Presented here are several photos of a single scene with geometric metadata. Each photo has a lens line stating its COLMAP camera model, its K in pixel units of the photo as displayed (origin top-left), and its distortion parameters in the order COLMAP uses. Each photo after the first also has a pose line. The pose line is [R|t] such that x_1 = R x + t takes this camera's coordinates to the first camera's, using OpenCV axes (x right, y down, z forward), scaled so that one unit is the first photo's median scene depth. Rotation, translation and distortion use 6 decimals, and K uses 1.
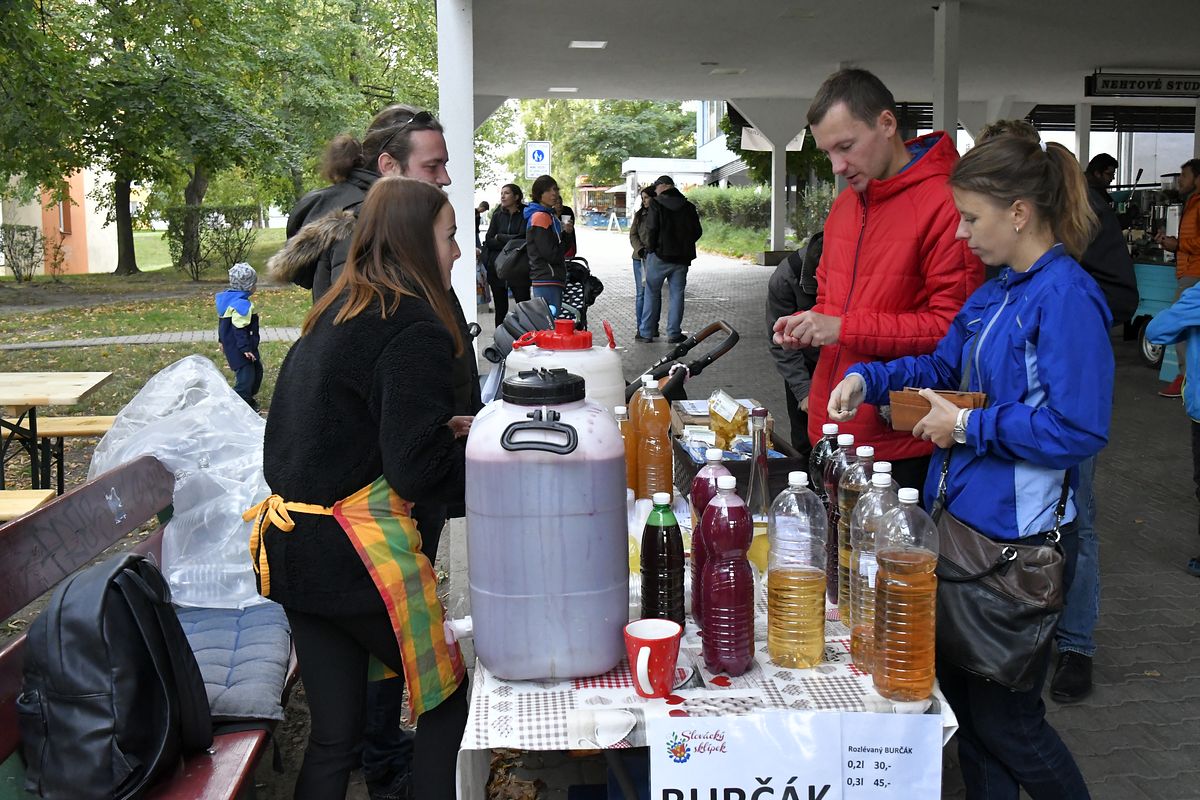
lens RADIAL K [[1207.2, 0, 600.0], [0, 1207.2, 400.0], [0, 0, 1]] dist [-0.006565, -0.008123]
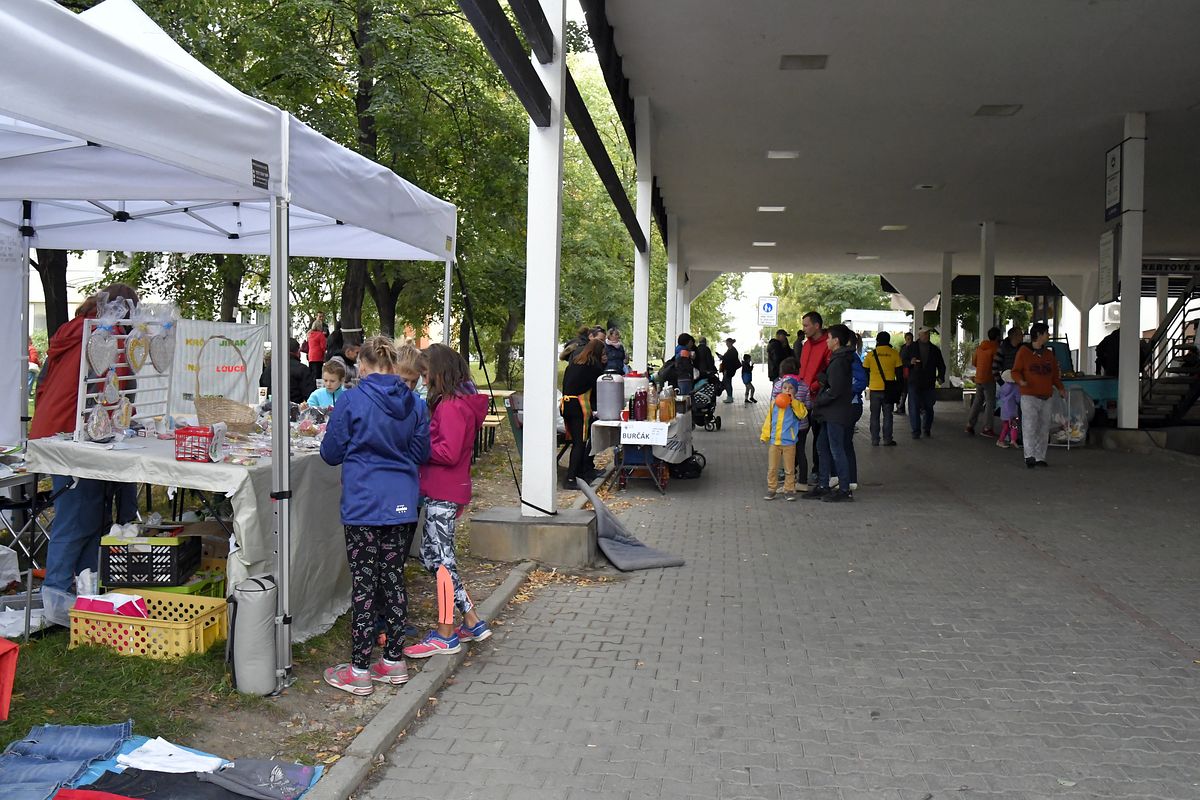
lens RADIAL K [[1137.1, 0, 600.0], [0, 1137.1, 400.0], [0, 0, 1]] dist [-0.020529, 0.008903]
pose [[0.974647, 0.028337, -0.221946, 0.085518], [-0.053163, 0.992870, -0.106692, 0.054079], [0.217340, 0.115786, 0.969204, -0.329542]]
